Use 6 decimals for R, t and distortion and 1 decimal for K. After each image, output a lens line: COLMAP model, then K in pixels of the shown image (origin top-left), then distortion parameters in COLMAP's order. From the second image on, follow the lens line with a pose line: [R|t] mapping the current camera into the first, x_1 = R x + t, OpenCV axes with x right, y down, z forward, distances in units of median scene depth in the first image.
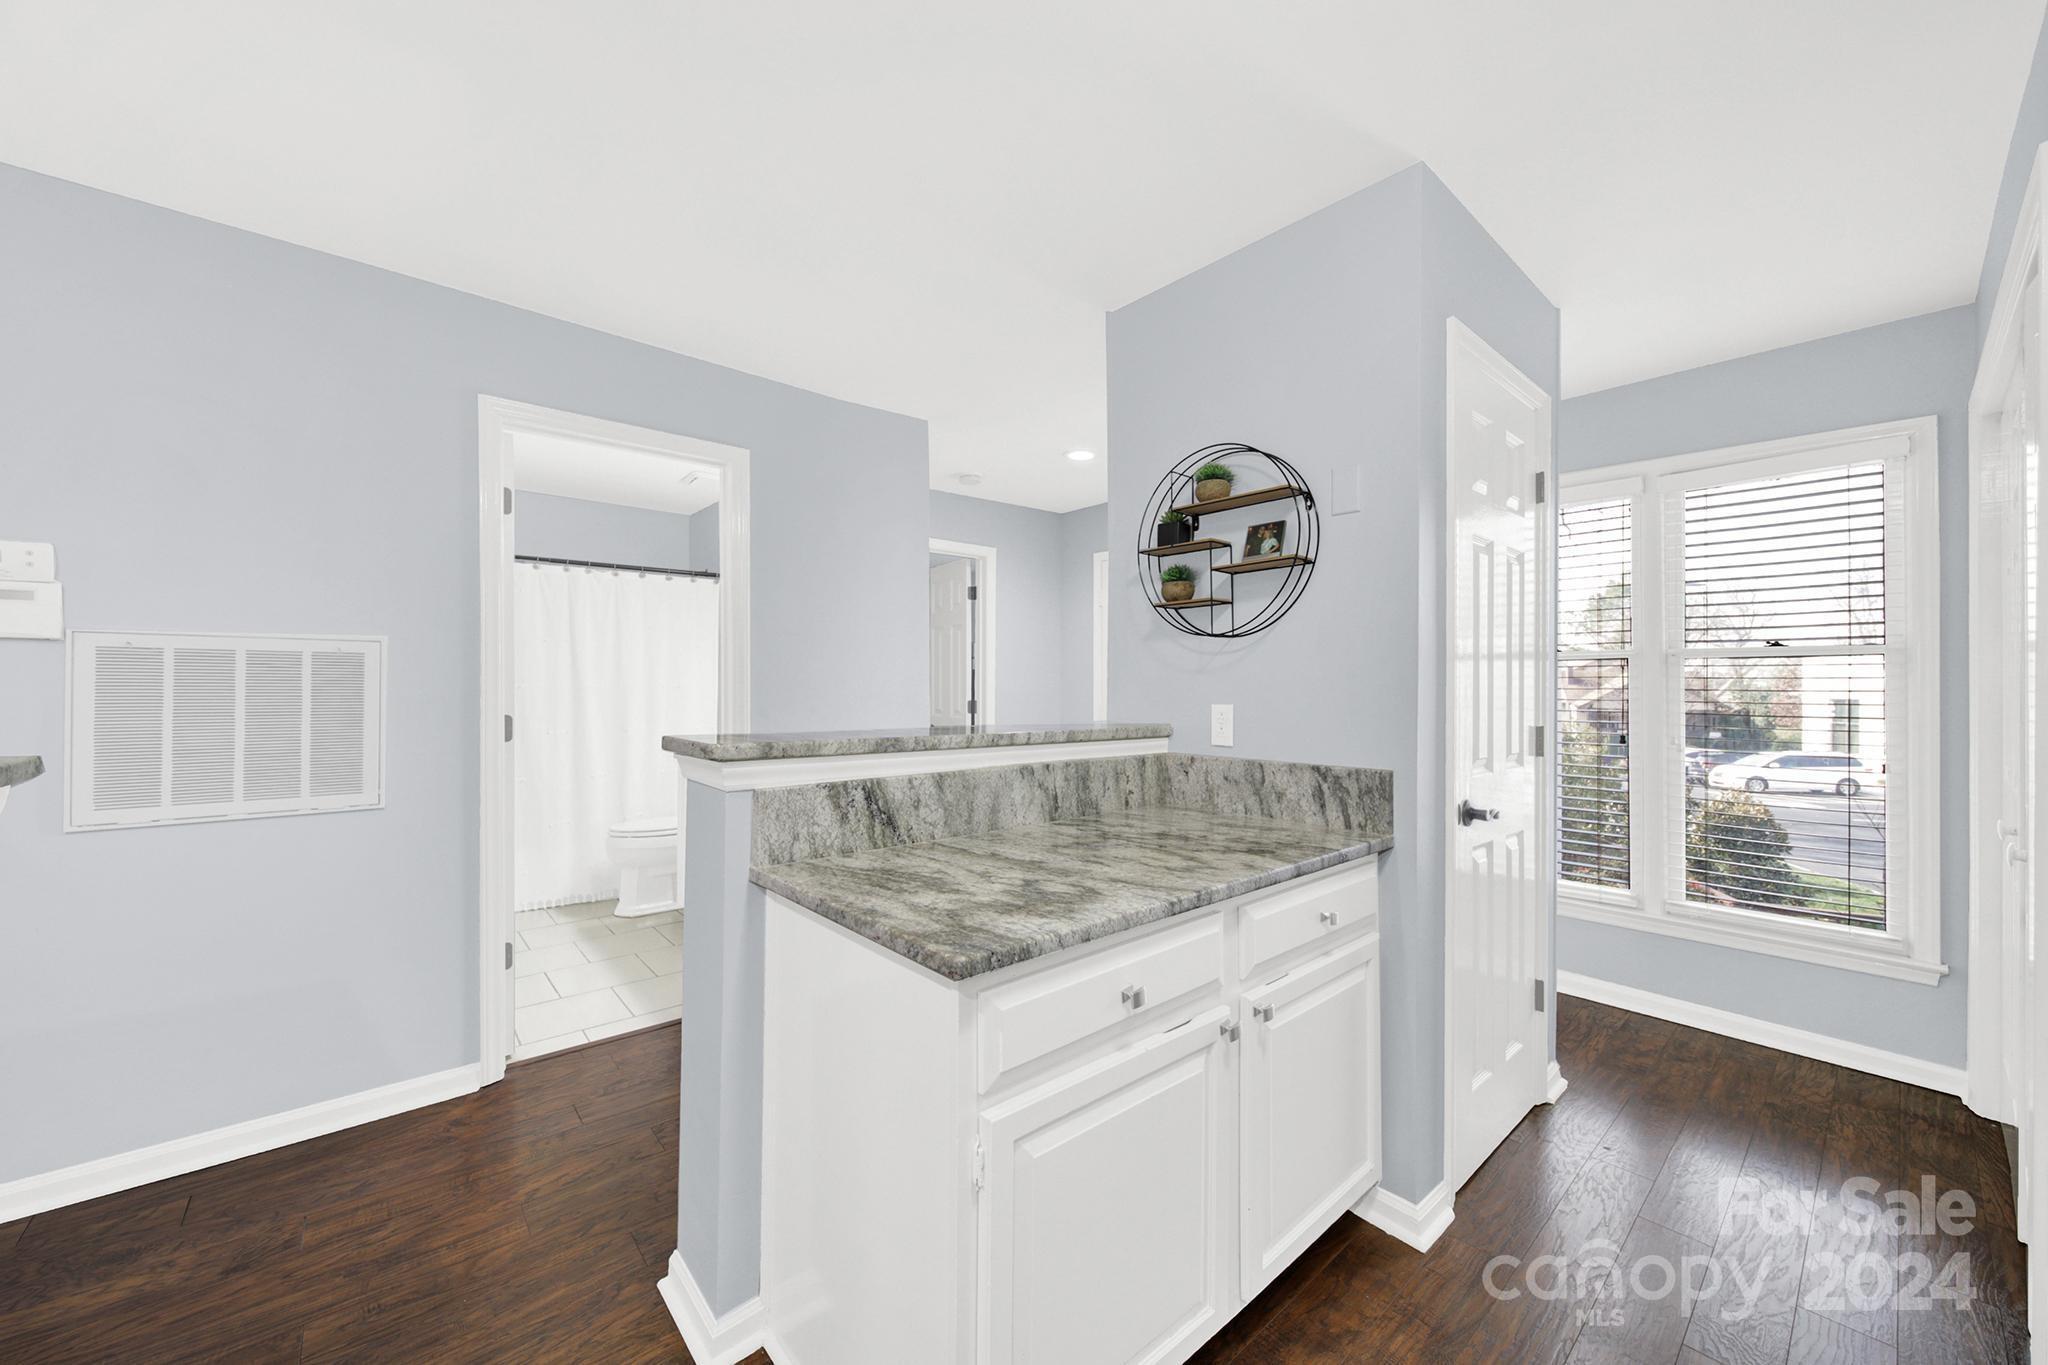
lens RADIAL K [[760.5, 0, 1019.6], [0, 760.5, 668.8], [0, 0, 1]] dist [0.008552, -0.003057]
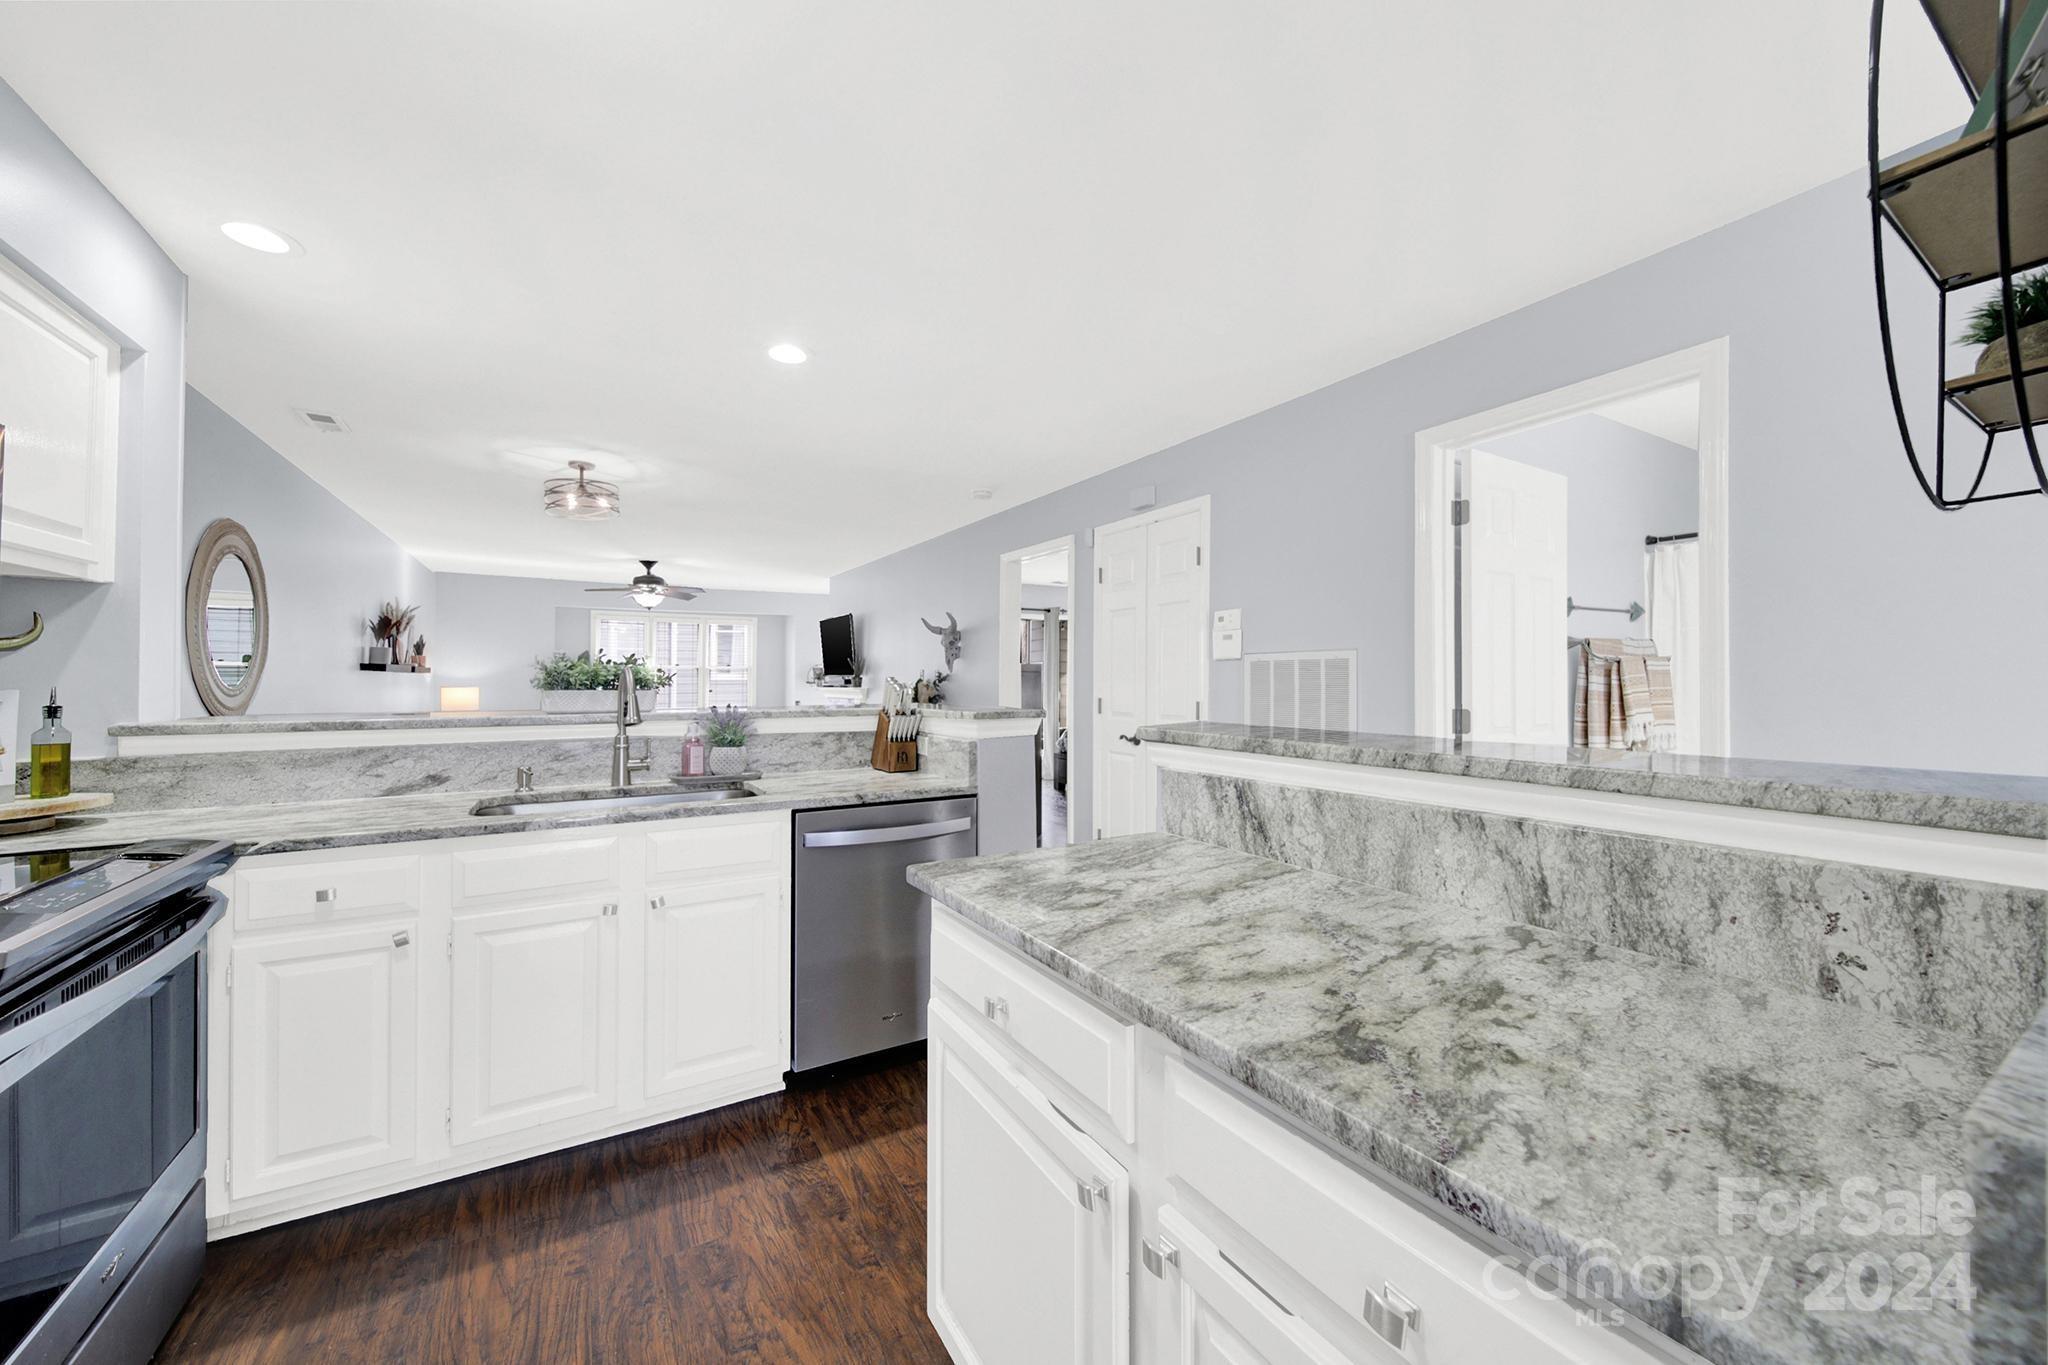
lens RADIAL K [[742.5, 0, 1020.6], [0, 742.5, 675.7], [0, 0, 1]] dist [0.007958, -0.004088]
pose [[-0.174766, -0.013095, -0.984523, 0.676987], [0.020632, 0.999643, -0.016959, 0.020408], [0.984394, -0.023277, -0.174433, 0.762551]]
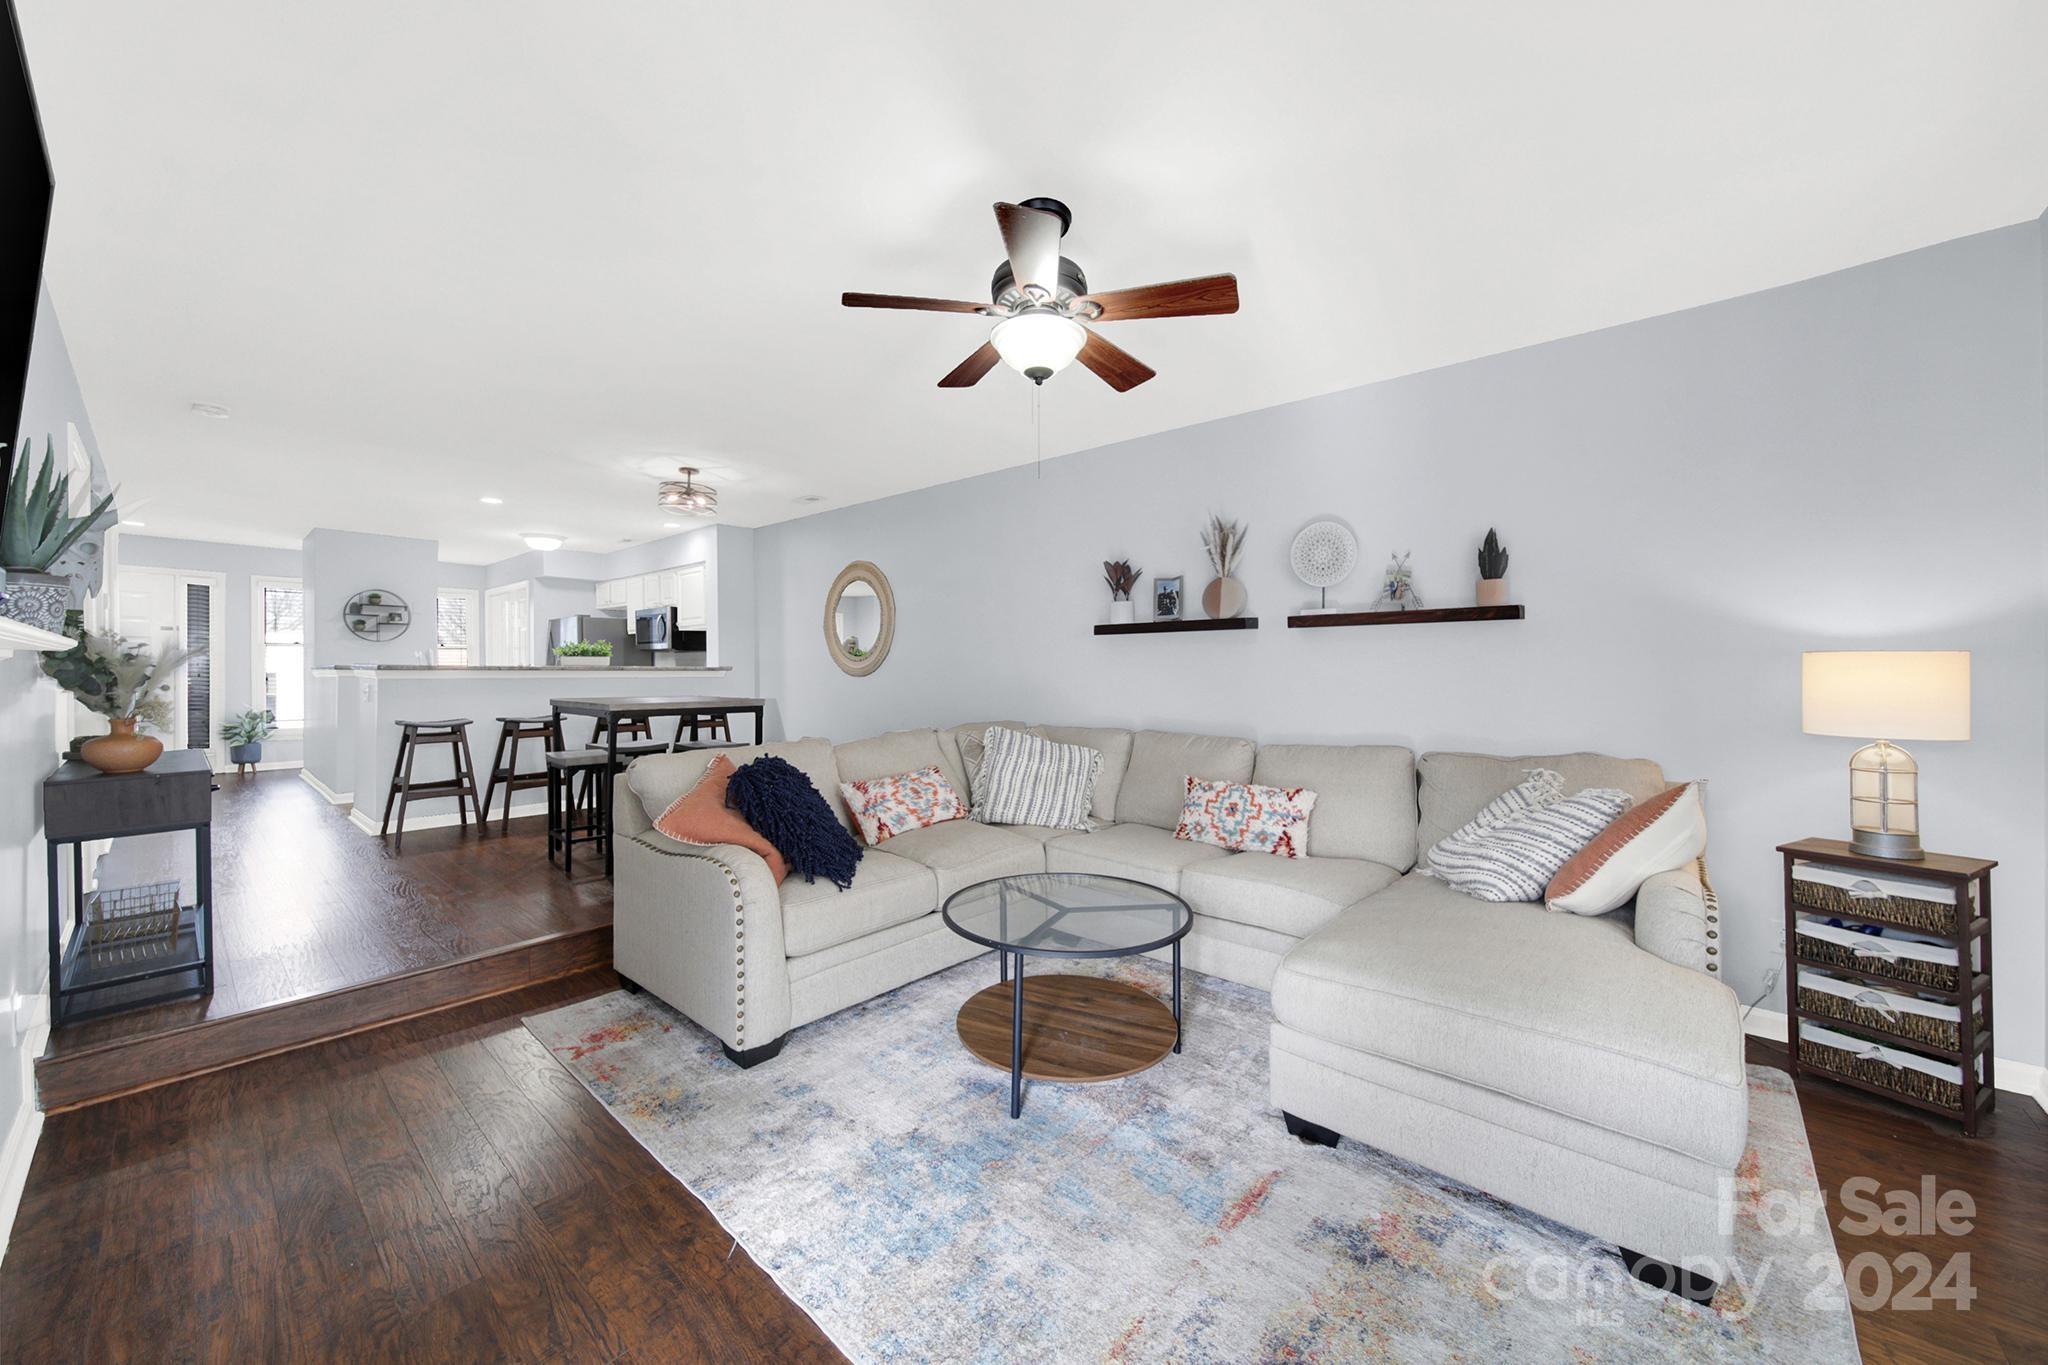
lens RADIAL K [[752.3, 0, 1016.0], [0, 752.3, 669.4], [0, 0, 1]] dist [-0.000322, -0.000219]
pose [[-0.132509, -0.008906, 0.991142, -4.074841], [-0.022458, 0.999730, 0.005981, 0.000794], [-0.990927, -0.021466, -0.132673, -1.704979]]
